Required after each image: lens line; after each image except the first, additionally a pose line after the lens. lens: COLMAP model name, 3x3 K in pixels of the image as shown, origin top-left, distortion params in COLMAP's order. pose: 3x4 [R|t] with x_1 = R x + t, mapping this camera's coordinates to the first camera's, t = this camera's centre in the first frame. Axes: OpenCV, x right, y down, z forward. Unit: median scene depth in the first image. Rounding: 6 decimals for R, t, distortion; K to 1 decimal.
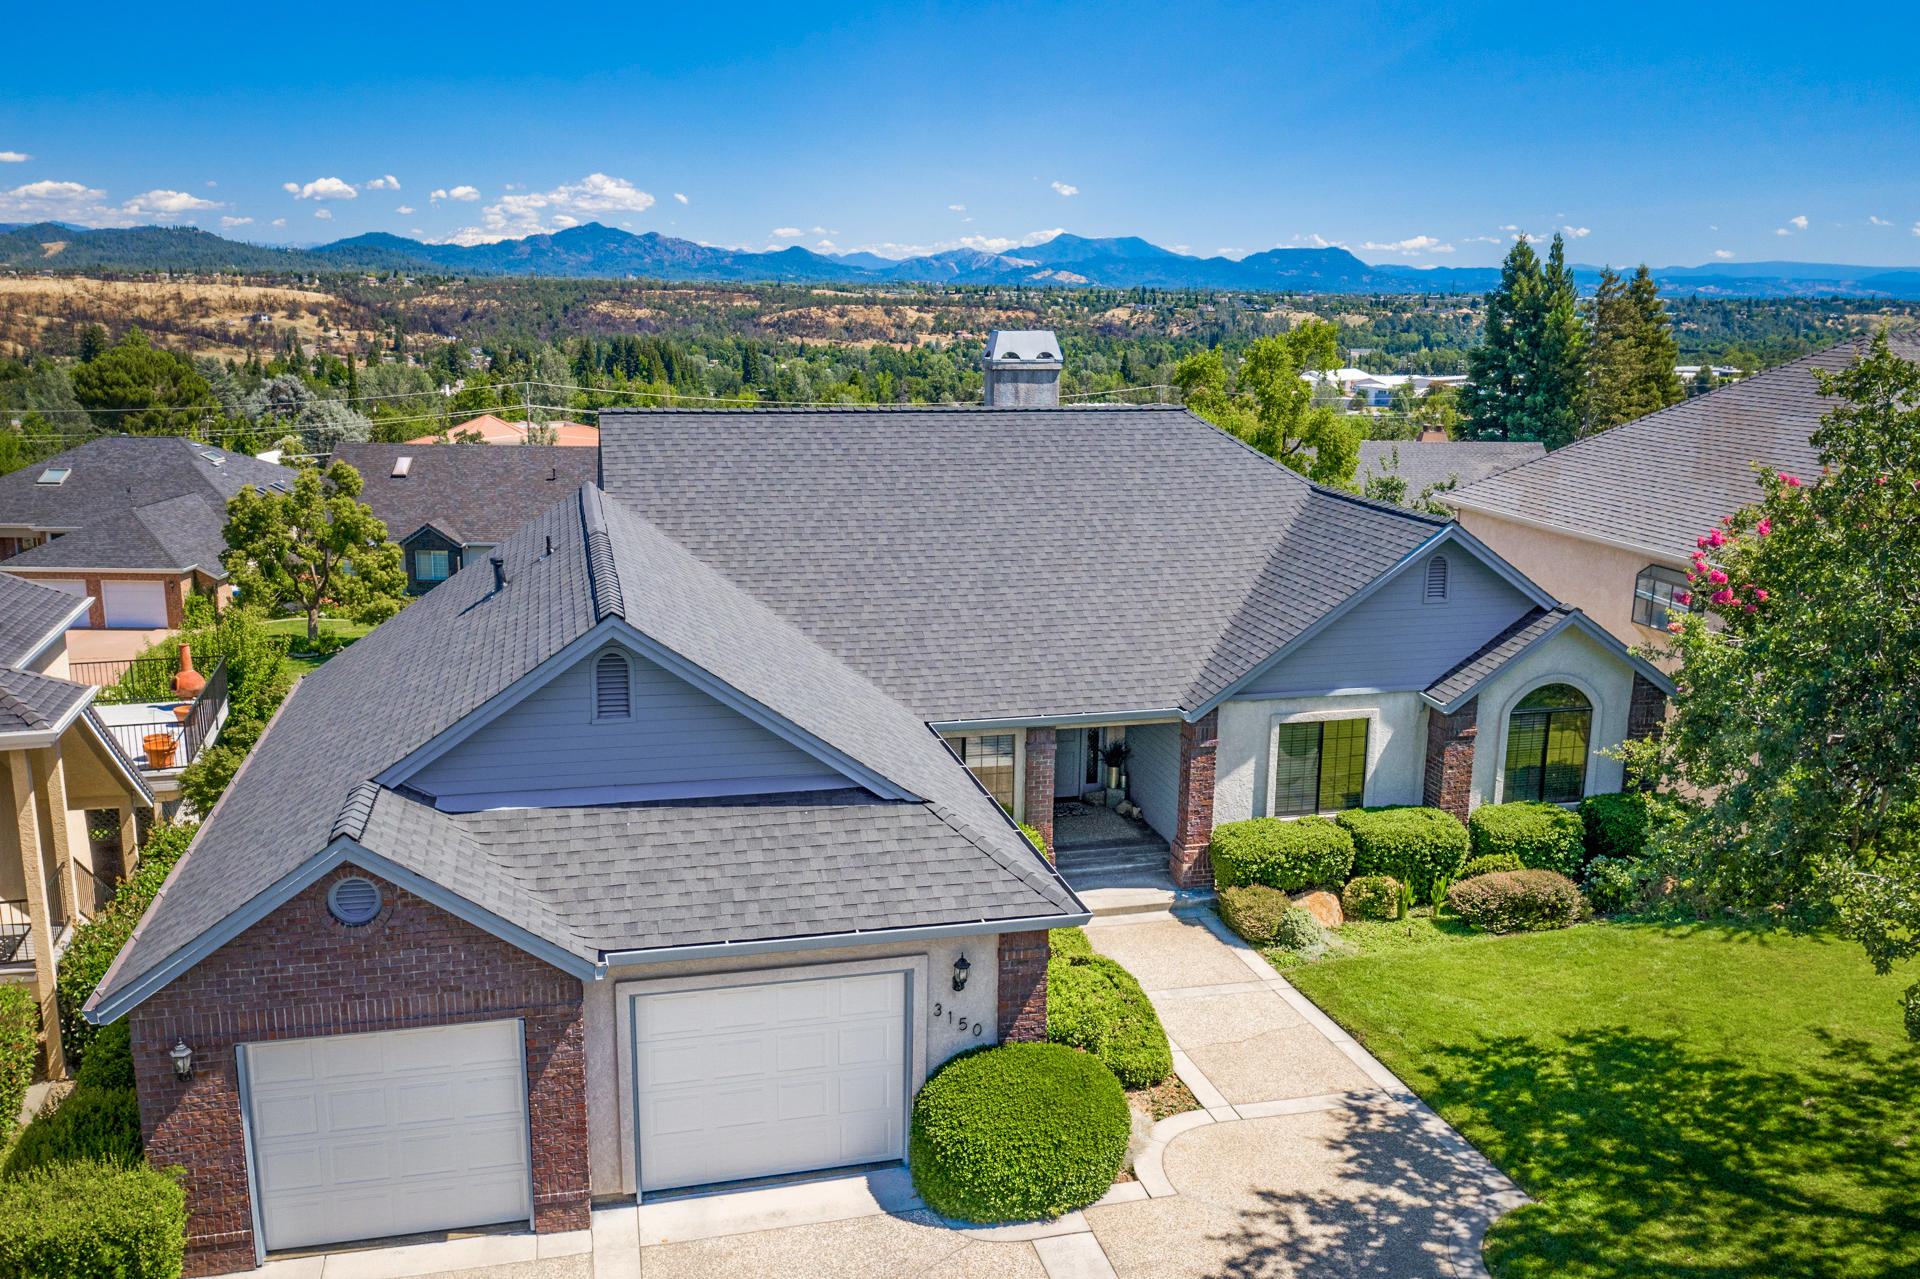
lens RADIAL K [[1618.1, 0, 961.7], [0, 1618.1, 646.9], [0, 0, 1]] dist [-0.007200, -0.001424]
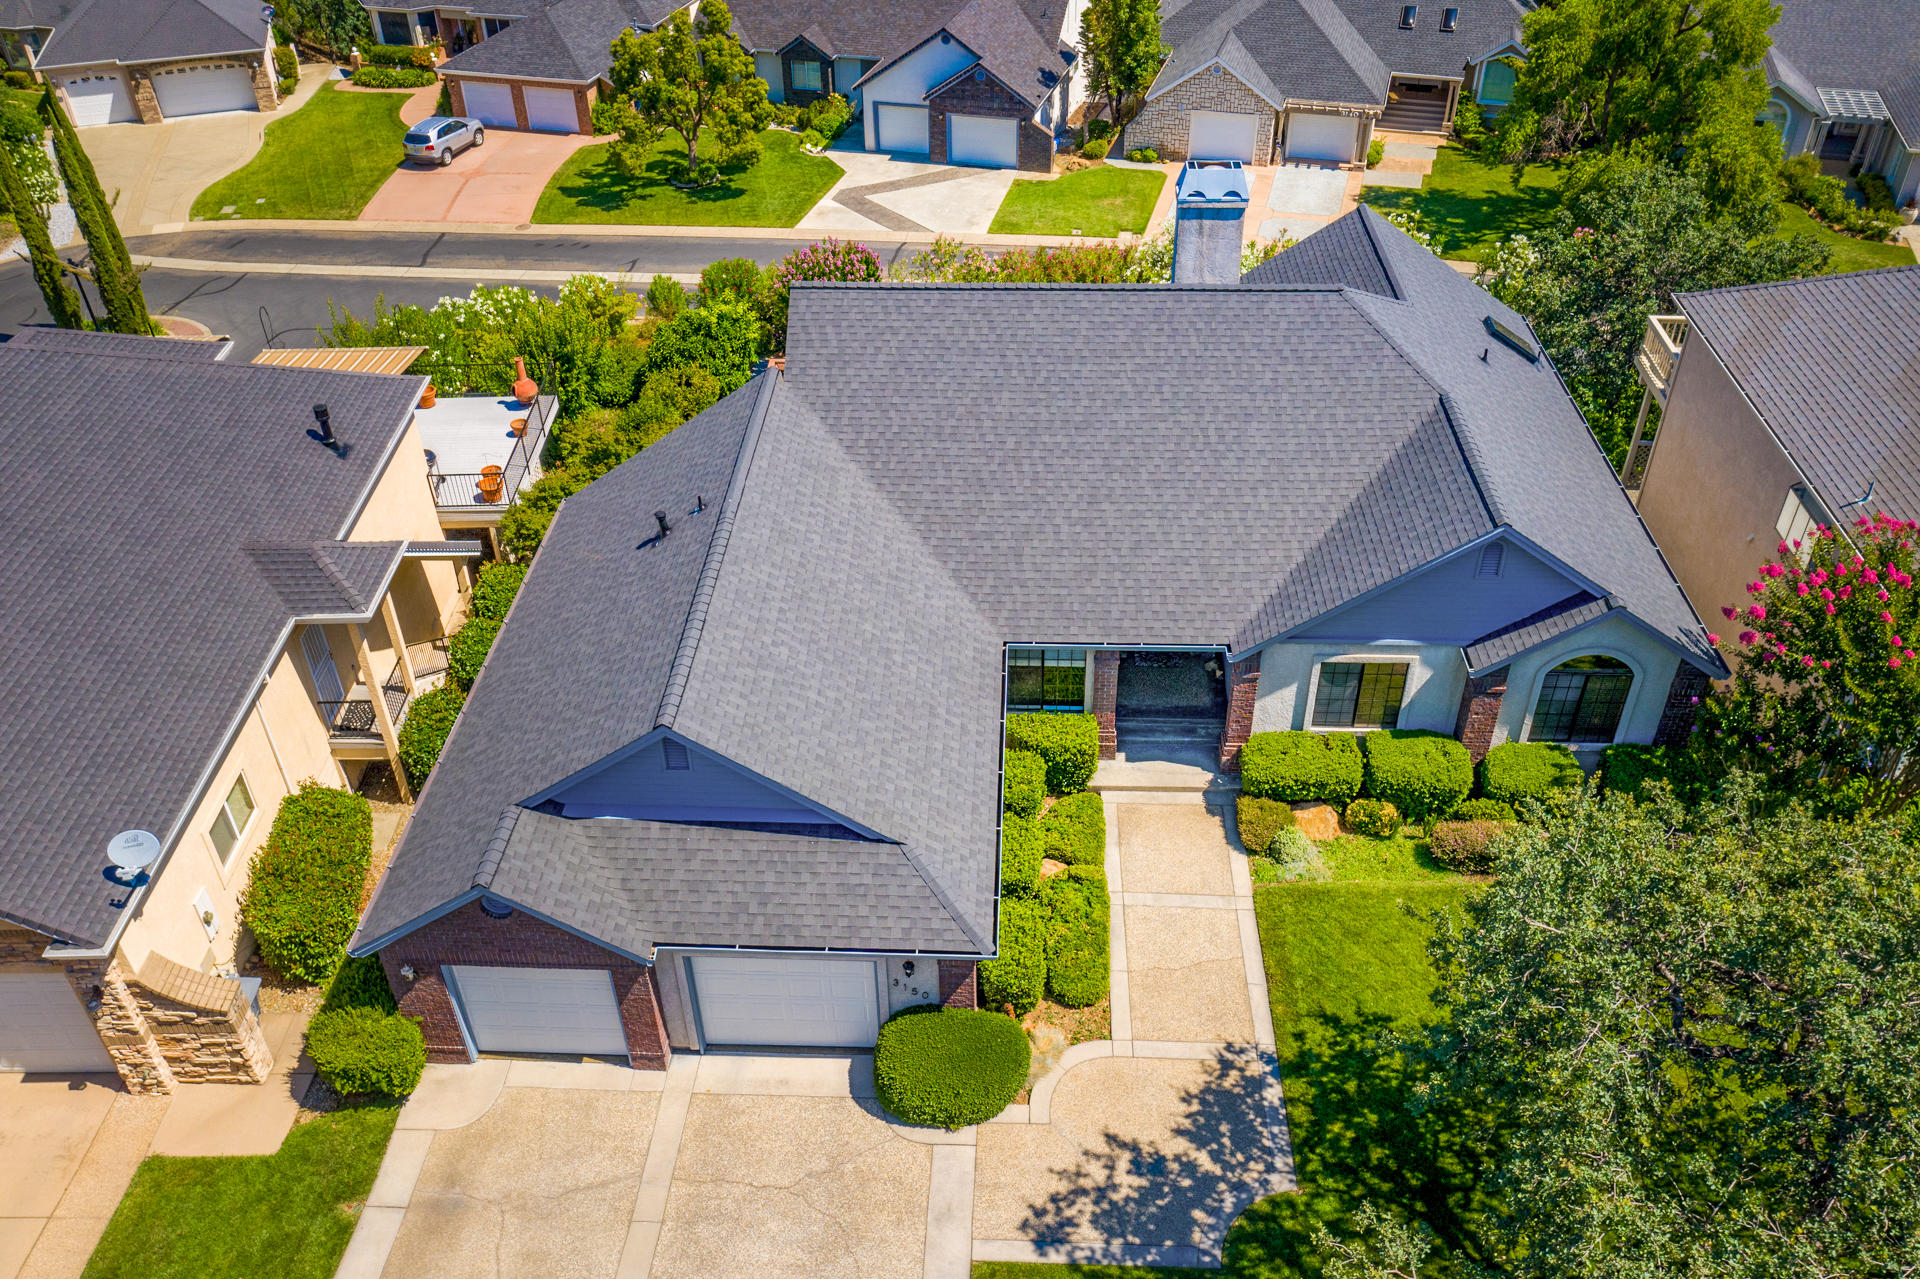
lens RADIAL K [[1618.1, 0, 965.3], [0, 1618.1, 634.4], [0, 0, 1]] dist [-0.007200, -0.001424]
pose [[0.953651, 0.158818, -0.255590, 0.270944], [-0.033792, 0.900527, 0.433485, -0.507032], [0.299011, -0.404756, 0.864155, -0.067682]]
